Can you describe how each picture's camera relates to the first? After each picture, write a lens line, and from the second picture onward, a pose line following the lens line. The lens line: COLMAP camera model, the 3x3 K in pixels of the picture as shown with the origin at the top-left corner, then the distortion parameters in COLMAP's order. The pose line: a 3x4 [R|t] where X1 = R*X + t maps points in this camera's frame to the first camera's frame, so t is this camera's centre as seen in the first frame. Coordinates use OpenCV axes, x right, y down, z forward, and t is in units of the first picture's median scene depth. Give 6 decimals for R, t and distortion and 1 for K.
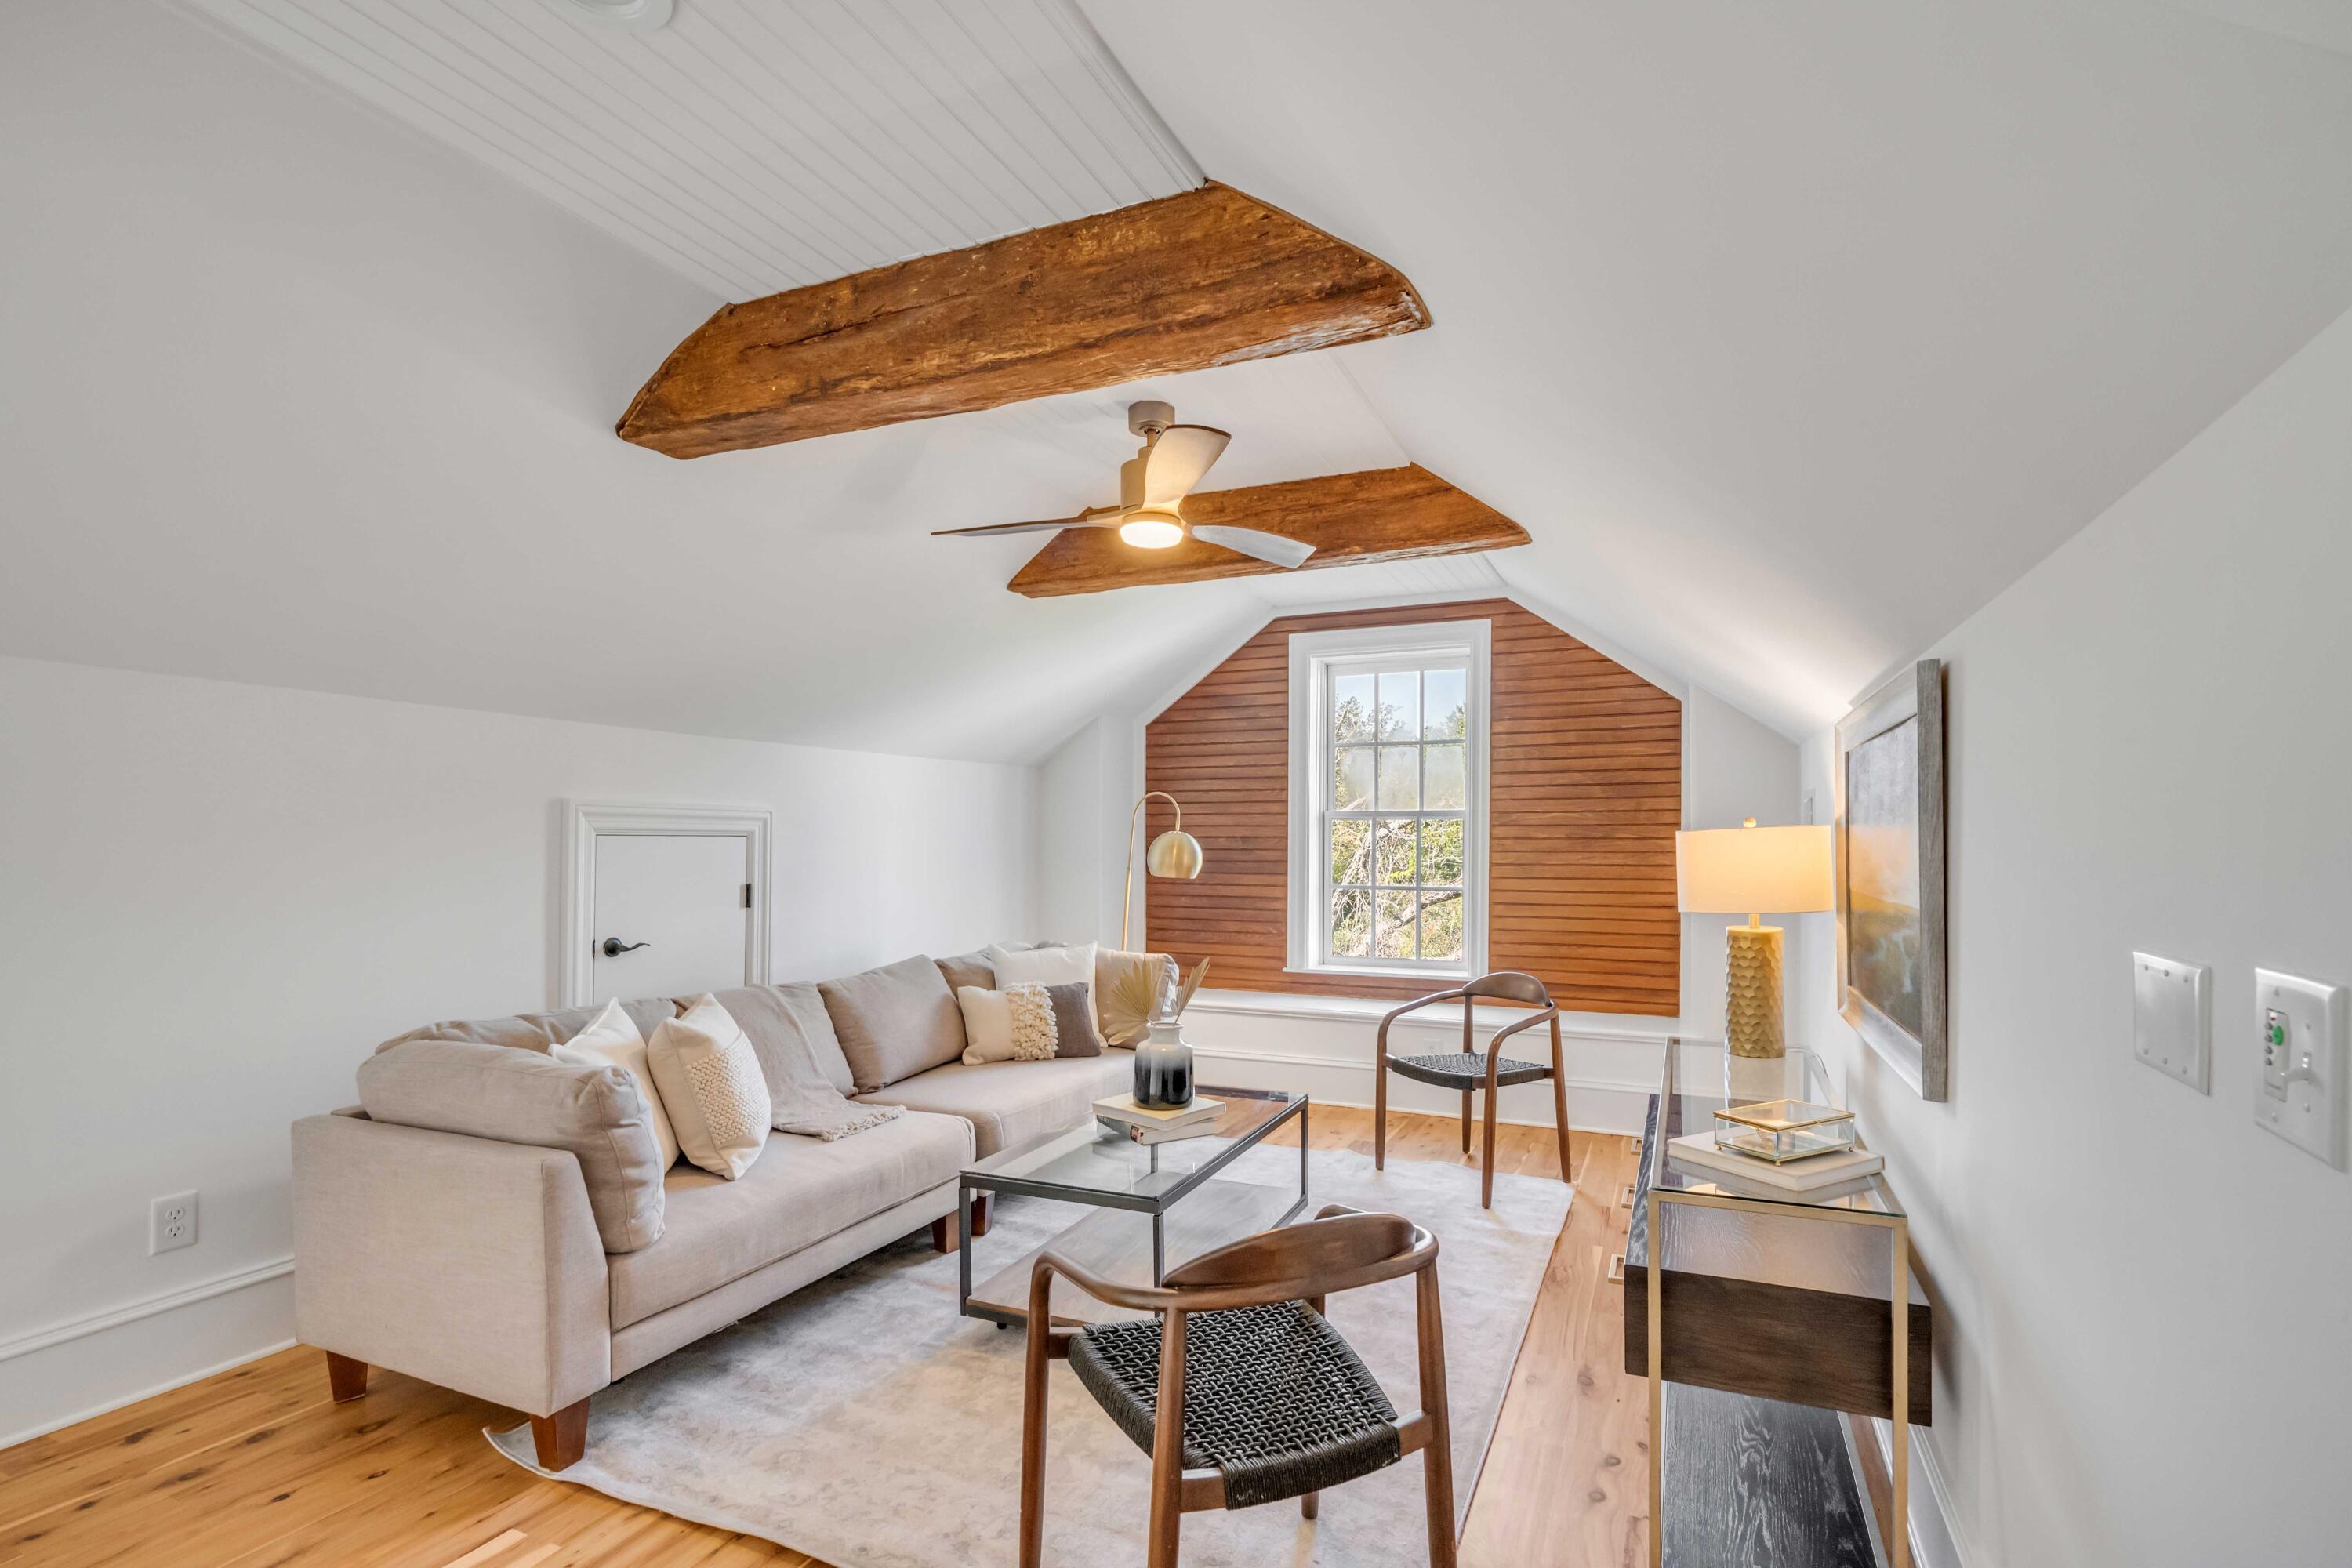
lens RADIAL K [[1149.5, 0, 1169.1], [0, 1149.5, 821.7], [0, 0, 1]] dist [0.009837, -0.004461]
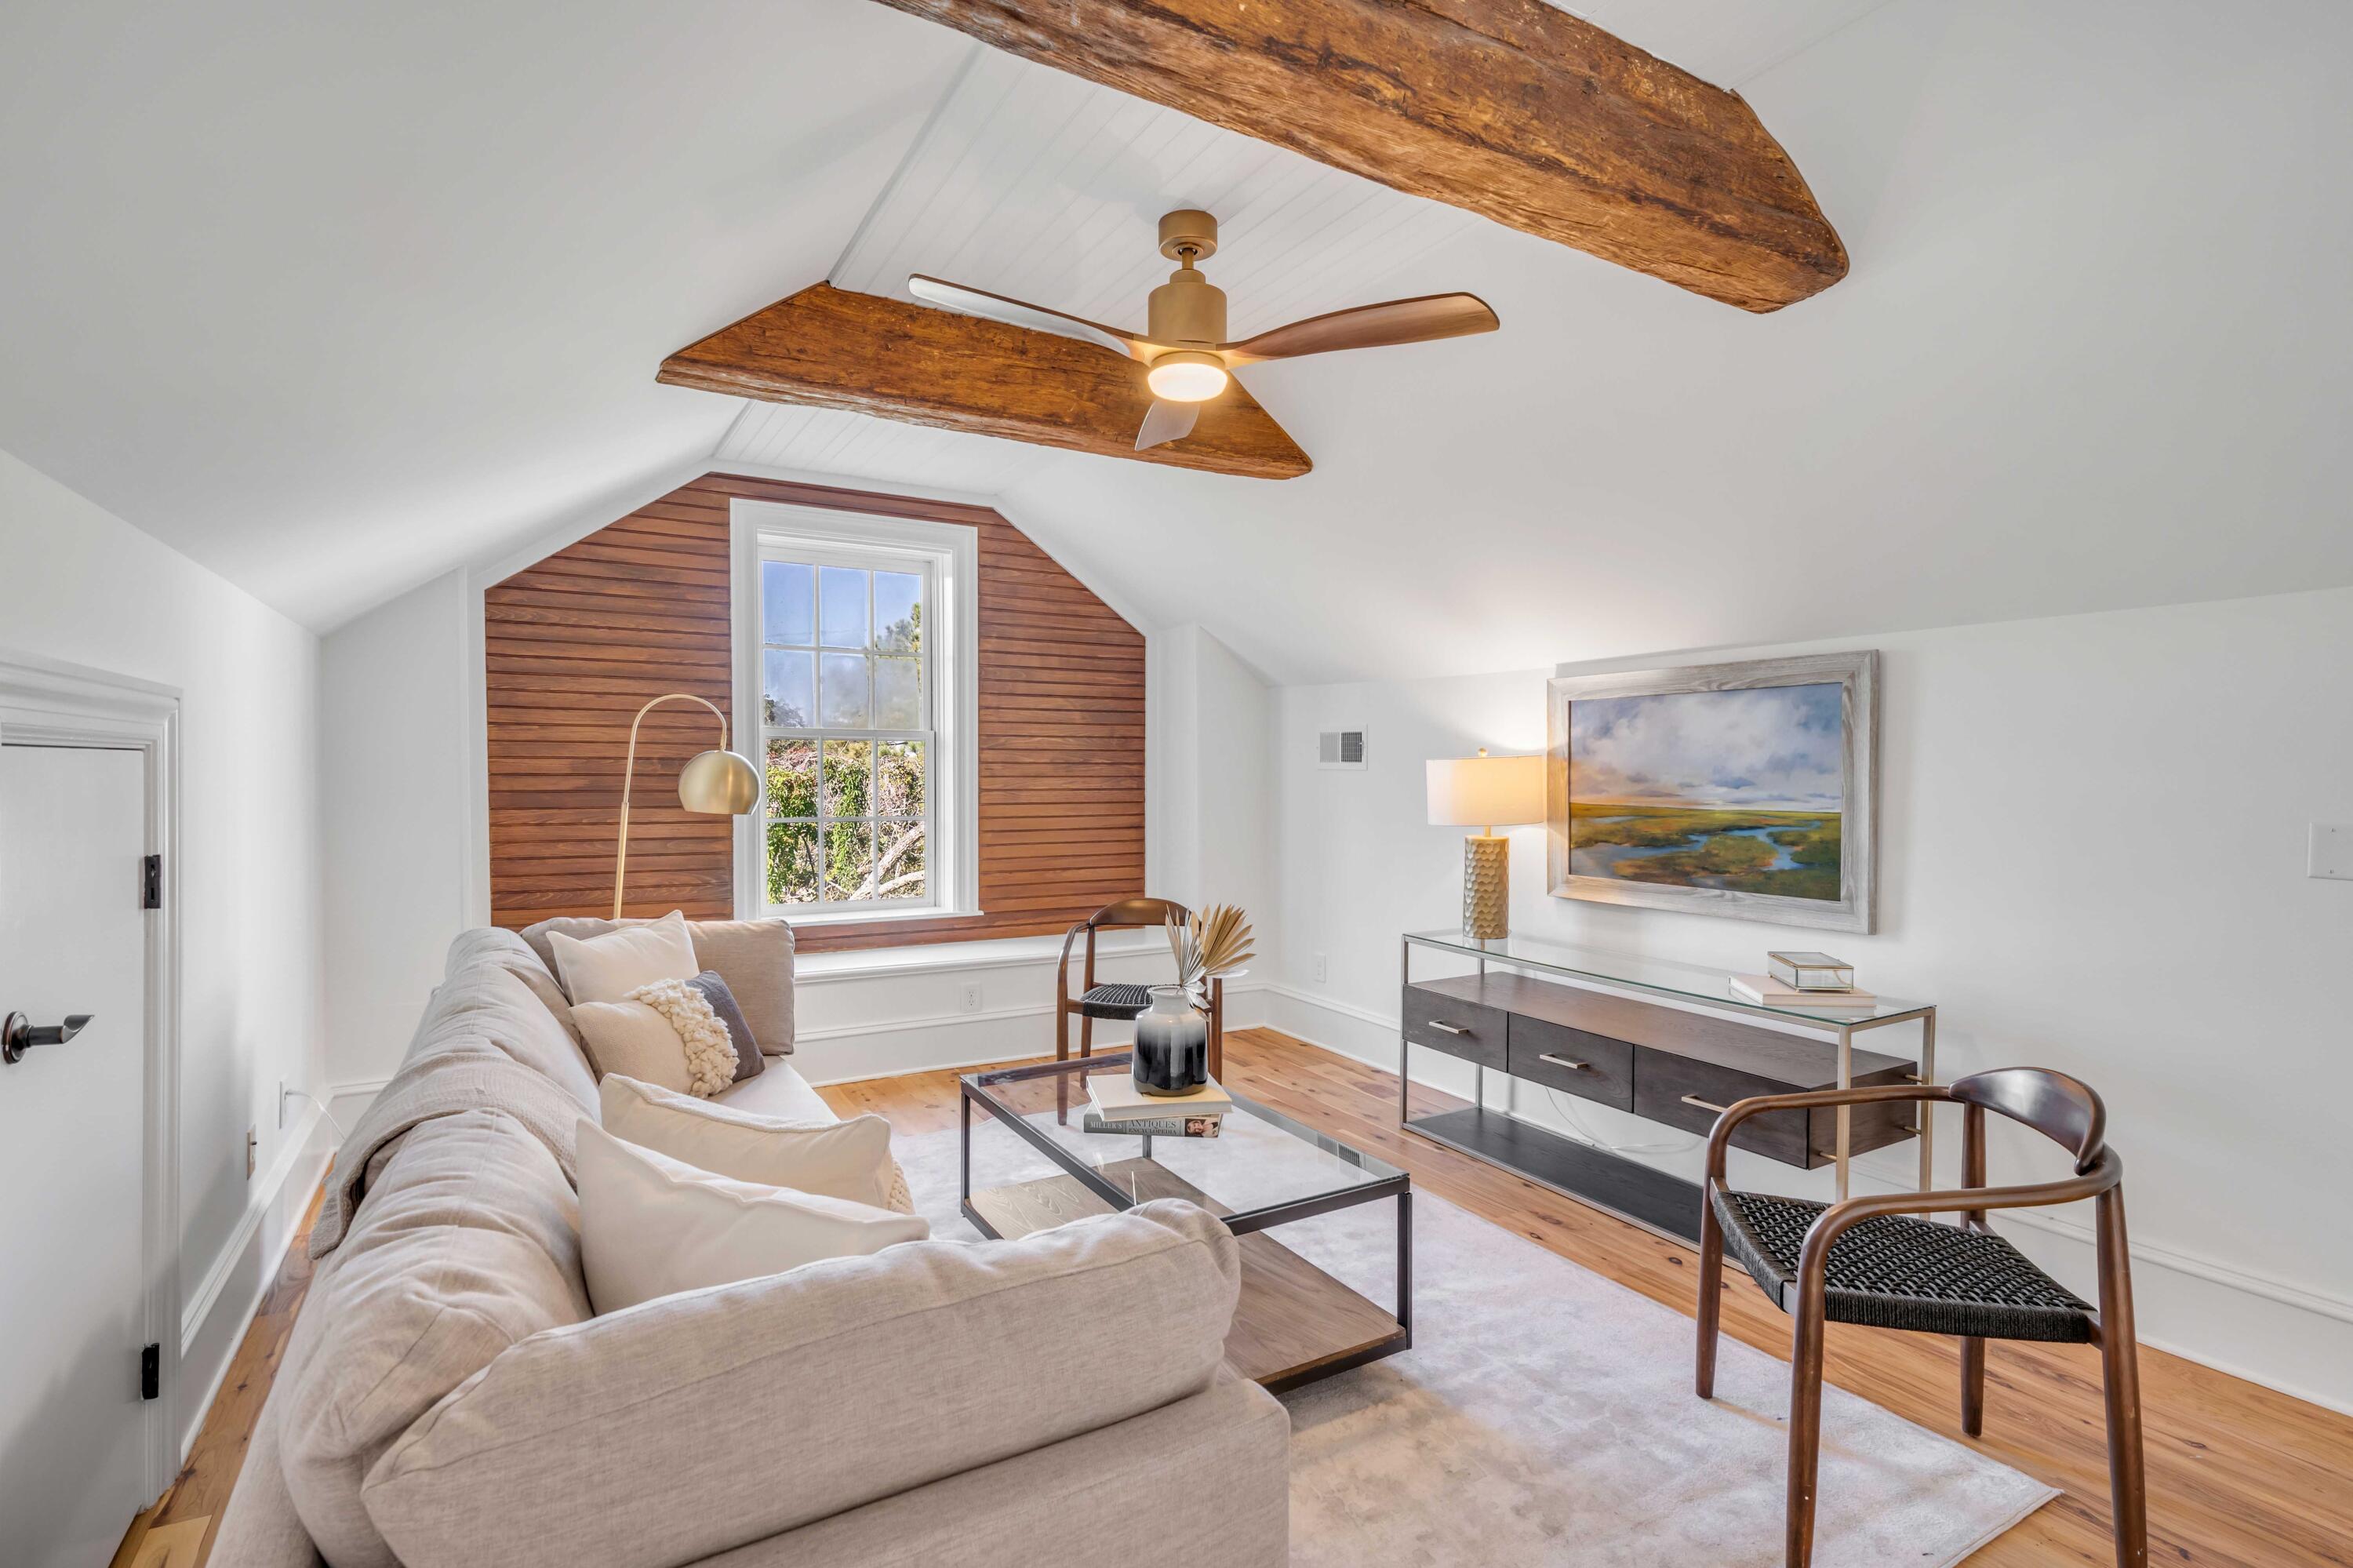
lens RADIAL K [[1150.1, 0, 1248.9], [0, 1150.1, 781.0], [0, 0, 1]] dist [0.009837, -0.004461]
pose [[0.554291, -0.007911, 0.832286, -0.491567], [-0.017776, 0.999614, 0.021340, 0.007401], [-0.832133, -0.026623, 0.553936, 0.381858]]
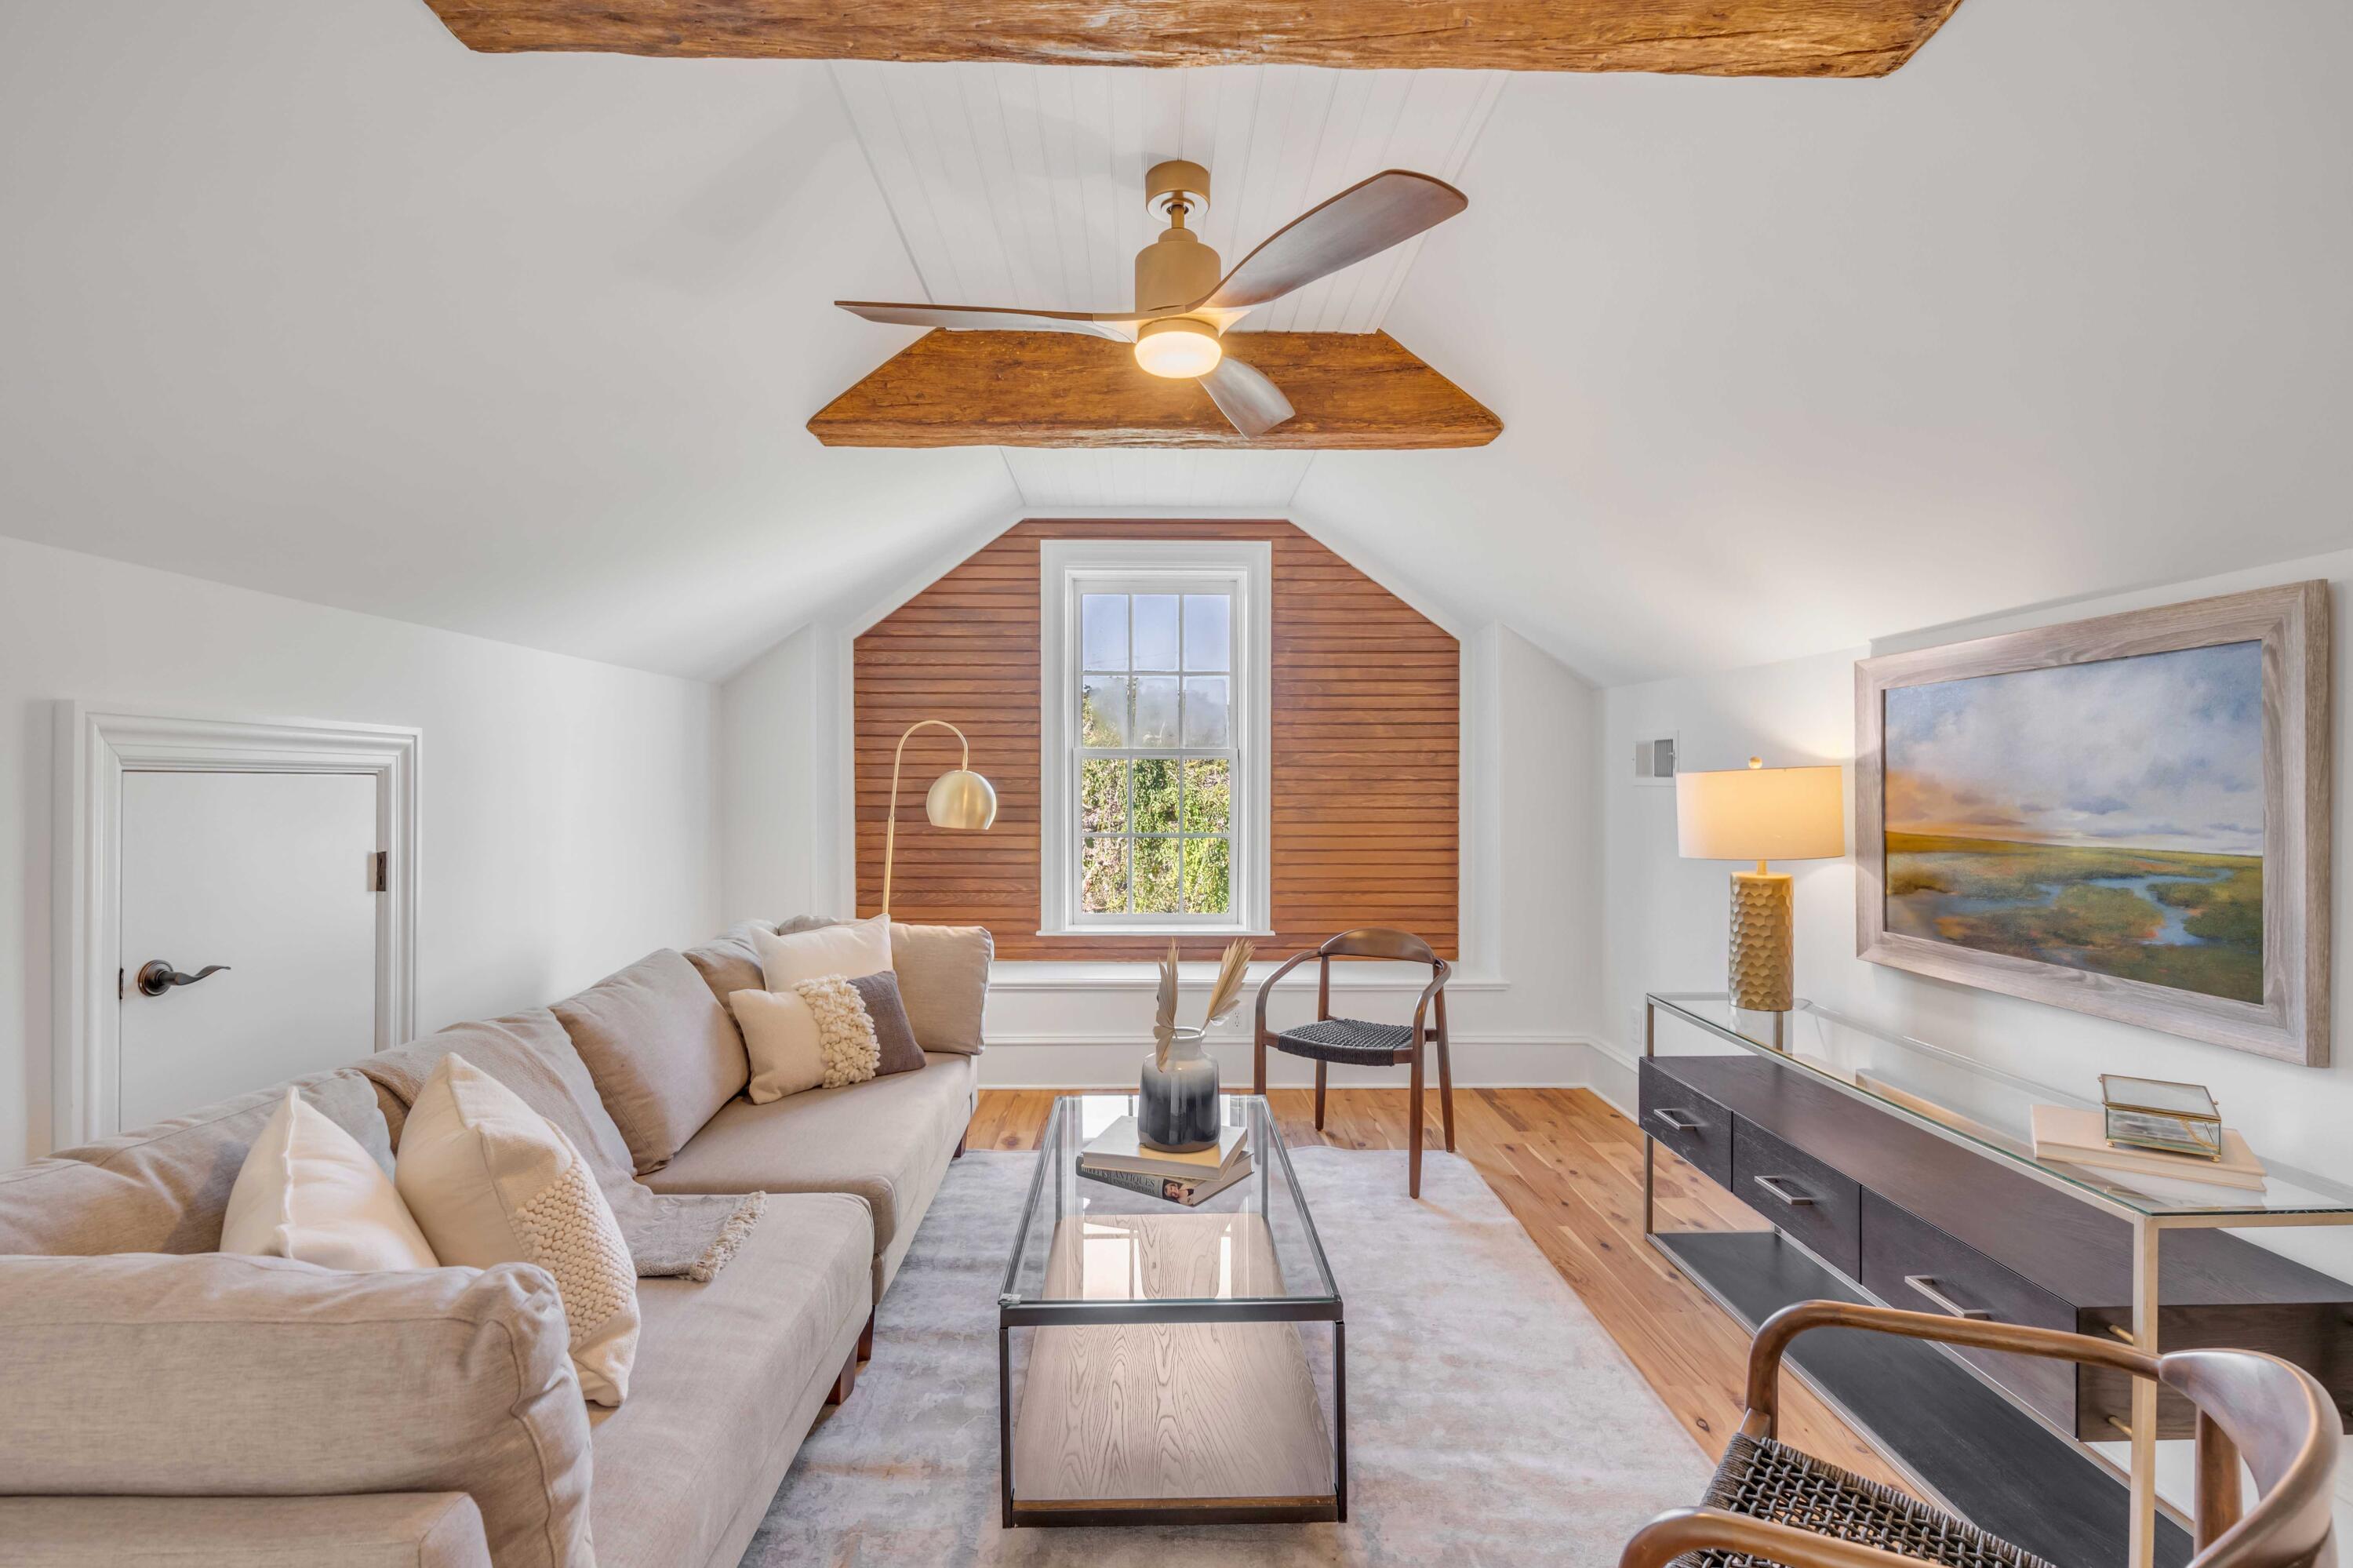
lens RADIAL K [[1150.1, 0, 1176.0], [0, 1150.1, 785.3], [0, 0, 1]] dist [0.009837, -0.004461]
pose [[0.902316, -0.000894, 0.431074, -0.242530], [-0.007095, 0.999832, 0.016923, 0.004951], [-0.431017, -0.018329, 0.902158, 0.258619]]
